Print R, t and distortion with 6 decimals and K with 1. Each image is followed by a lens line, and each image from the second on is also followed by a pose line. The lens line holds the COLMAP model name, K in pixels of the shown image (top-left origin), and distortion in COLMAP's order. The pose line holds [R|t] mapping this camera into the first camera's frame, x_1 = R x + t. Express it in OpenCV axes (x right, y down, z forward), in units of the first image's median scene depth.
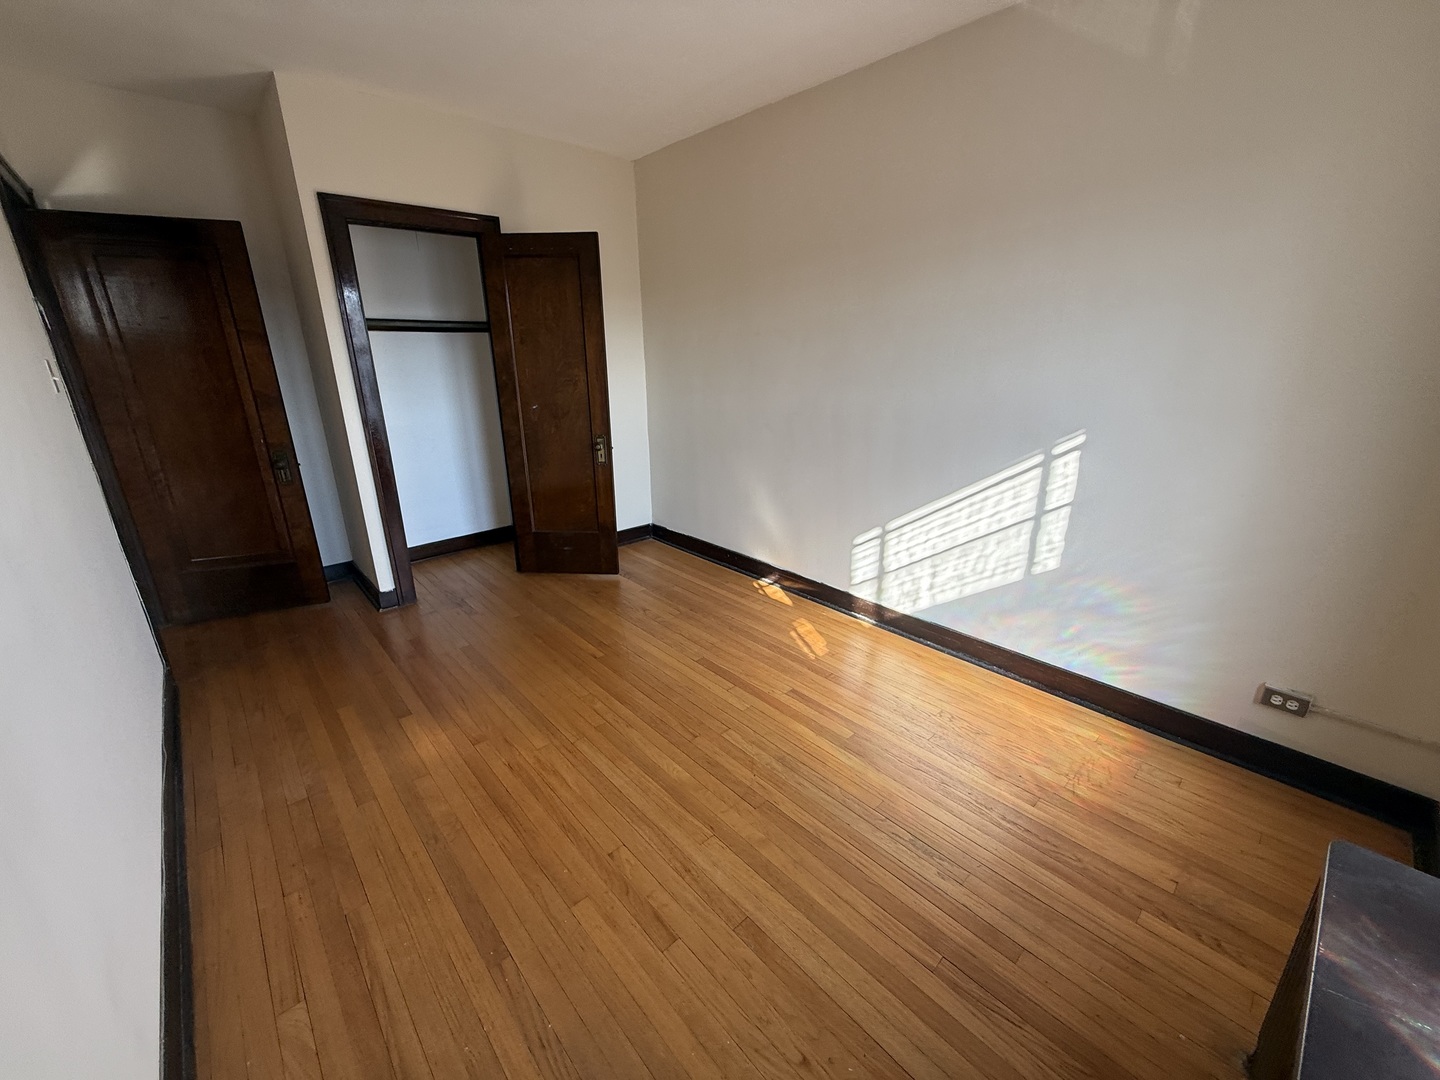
lens RADIAL K [[573.6, 0, 717.0], [0, 573.6, 536.8], [0, 0, 1]] dist [-0.001039, 0.000045]
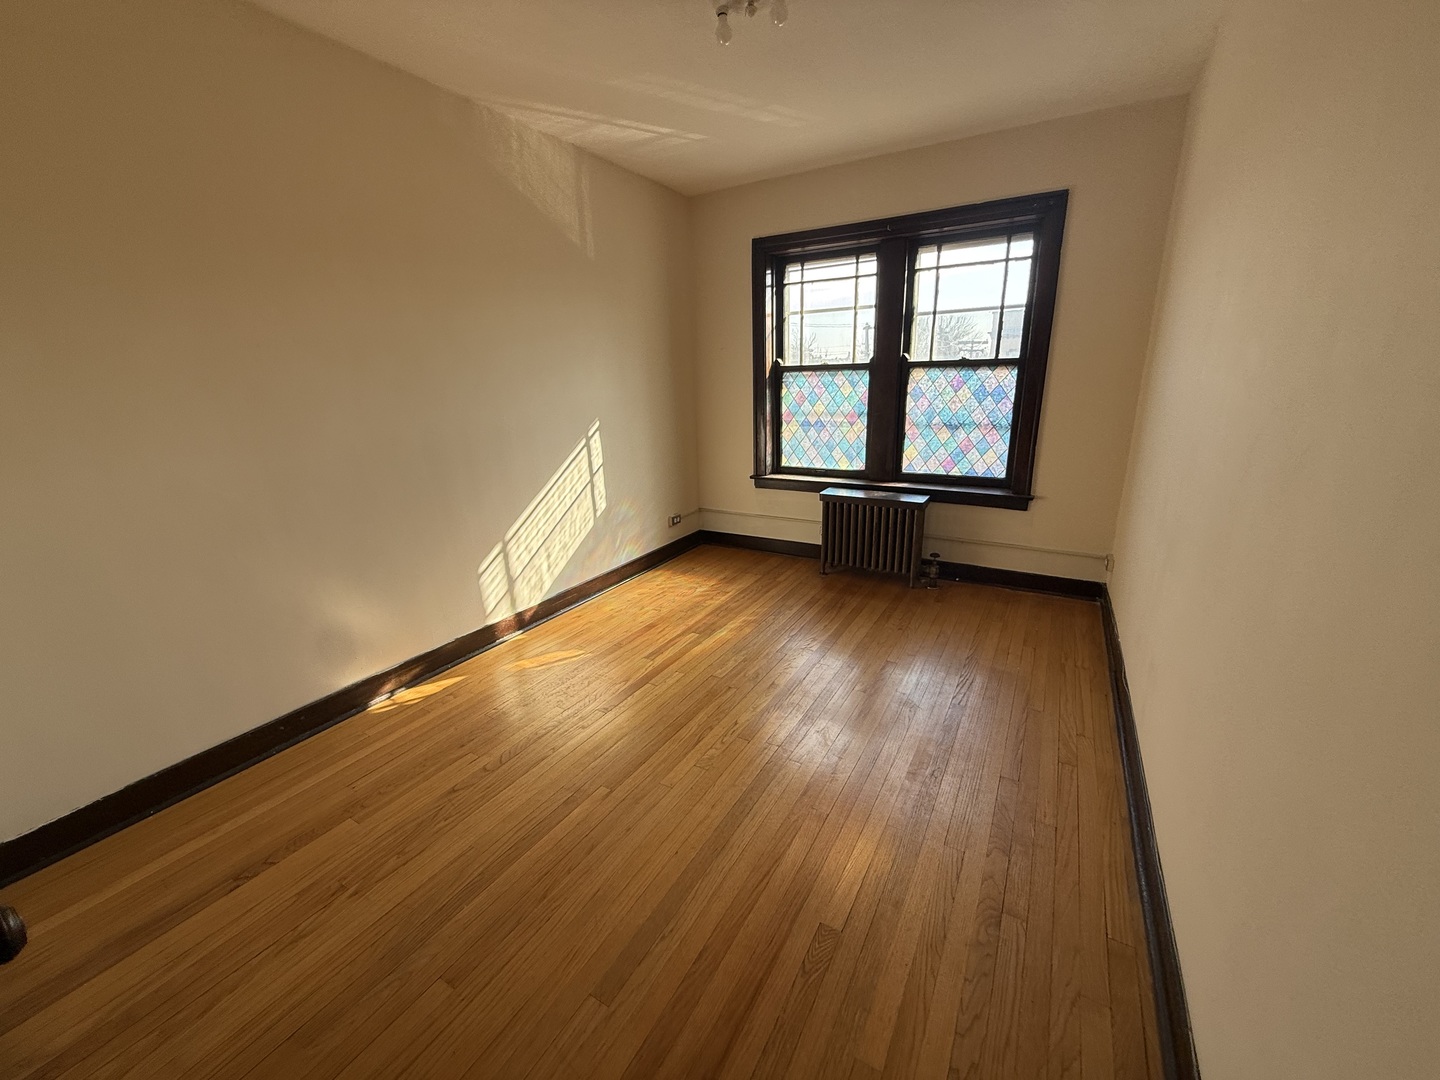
lens RADIAL K [[573.6, 0, 717.0], [0, 573.6, 536.8], [0, 0, 1]] dist [-0.001039, 0.000045]
pose [[-0.289350, -0.248687, 0.924354, -0.867556], [0.330615, 0.880271, 0.340319, -0.275917], [-0.898315, 0.404077, -0.172487, 0.927673]]
